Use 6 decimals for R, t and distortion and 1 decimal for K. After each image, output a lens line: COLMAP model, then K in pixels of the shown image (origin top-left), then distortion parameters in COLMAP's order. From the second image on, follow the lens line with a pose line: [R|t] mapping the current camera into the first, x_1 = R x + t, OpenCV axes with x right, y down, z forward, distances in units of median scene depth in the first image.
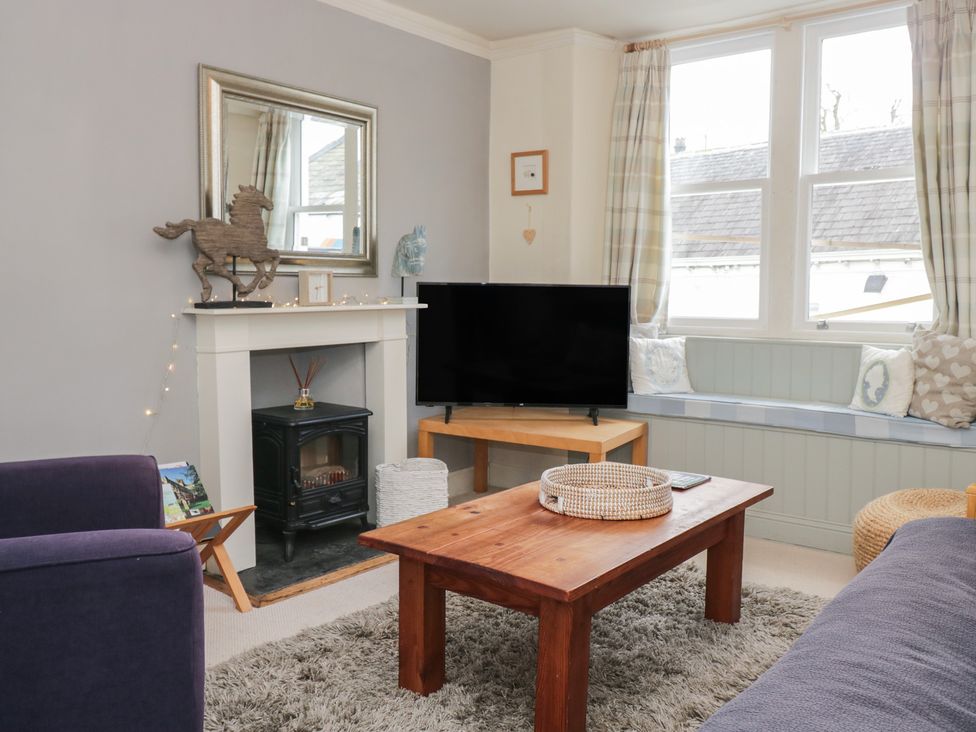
lens RADIAL K [[847.6, 0, 488.0], [0, 847.6, 366.0], [0, 0, 1]] dist [-0.003805, -0.004704]
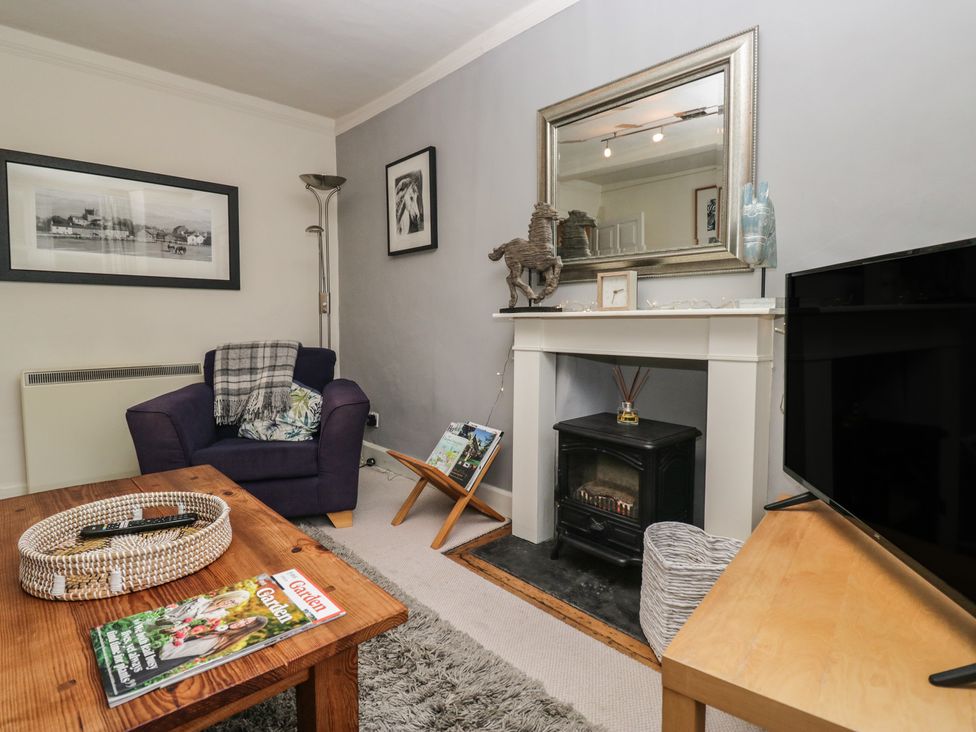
lens RADIAL K [[516.6, 0, 491.6], [0, 516.6, 354.0], [0, 0, 1]] dist [-0.001763, -0.011191]
pose [[-0.166105, 0.057361, -0.984438, 0.403328], [-0.089786, 0.993280, 0.073026, -0.059208], [0.982012, 0.100519, -0.159839, 1.056134]]
